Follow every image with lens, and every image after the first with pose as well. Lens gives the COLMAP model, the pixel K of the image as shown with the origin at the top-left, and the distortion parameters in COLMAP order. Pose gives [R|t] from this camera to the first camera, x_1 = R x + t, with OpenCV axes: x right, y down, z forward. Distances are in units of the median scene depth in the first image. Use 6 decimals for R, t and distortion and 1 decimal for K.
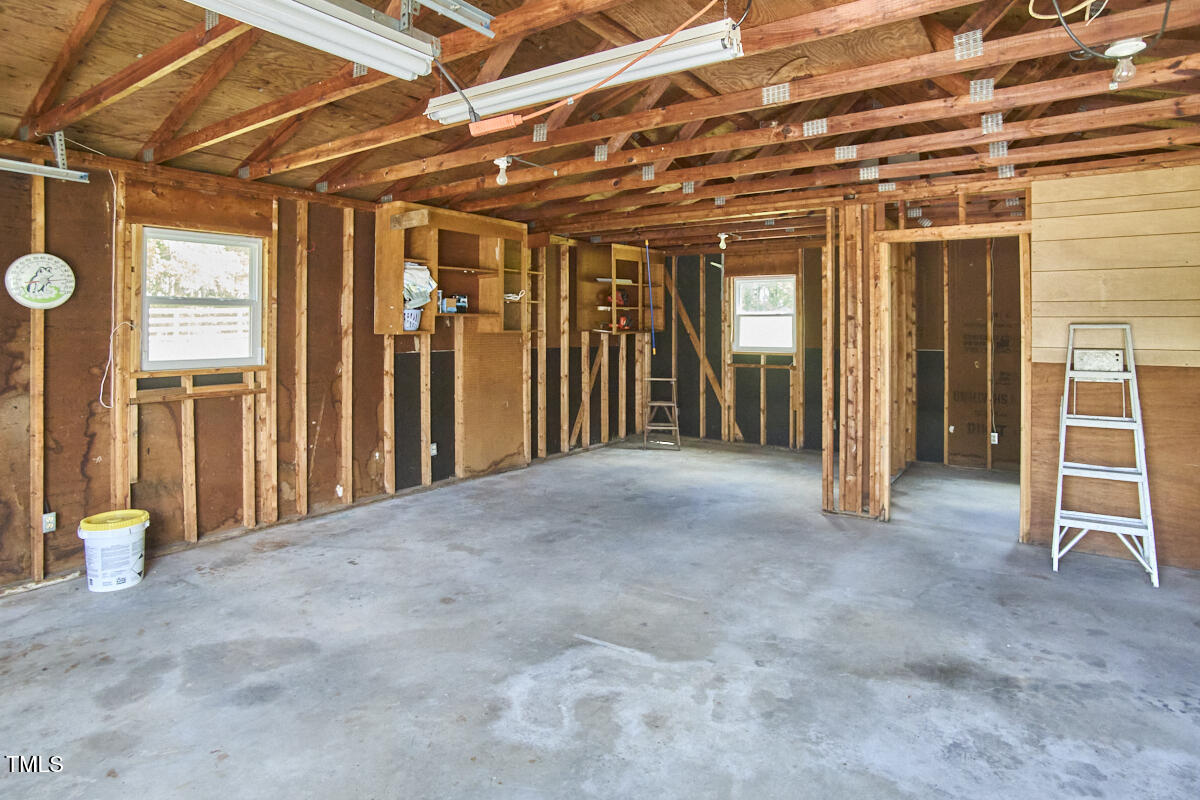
lens RADIAL K [[651.4, 0, 600.0], [0, 651.4, 400.0], [0, 0, 1]] dist [0.000729, 0.000441]
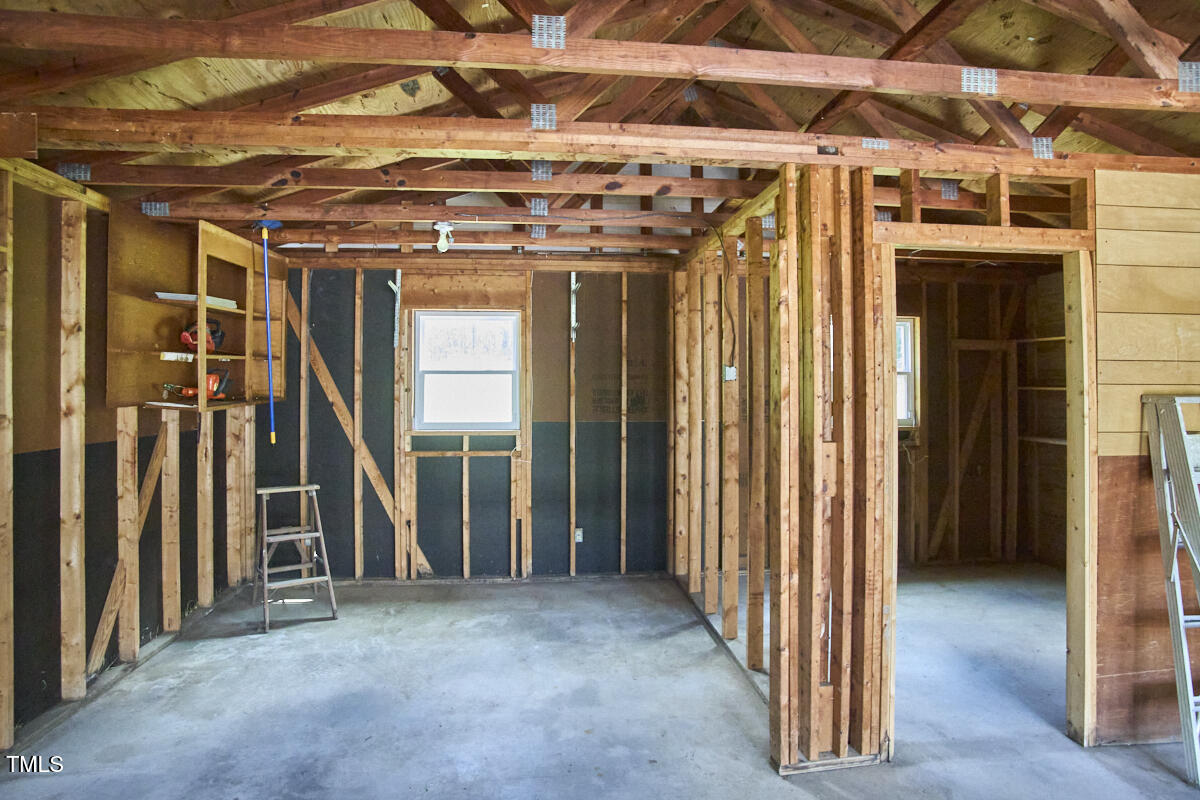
lens RADIAL K [[647.3, 0, 600.7], [0, 647.3, 387.8], [0, 0, 1]] dist [-0.098359, 0.056057]
pose [[0.770689, -0.009034, 0.637147, -0.043346], [0.072699, 0.994617, -0.073834, -0.060933], [-0.633050, 0.103223, 0.767198, 0.448944]]
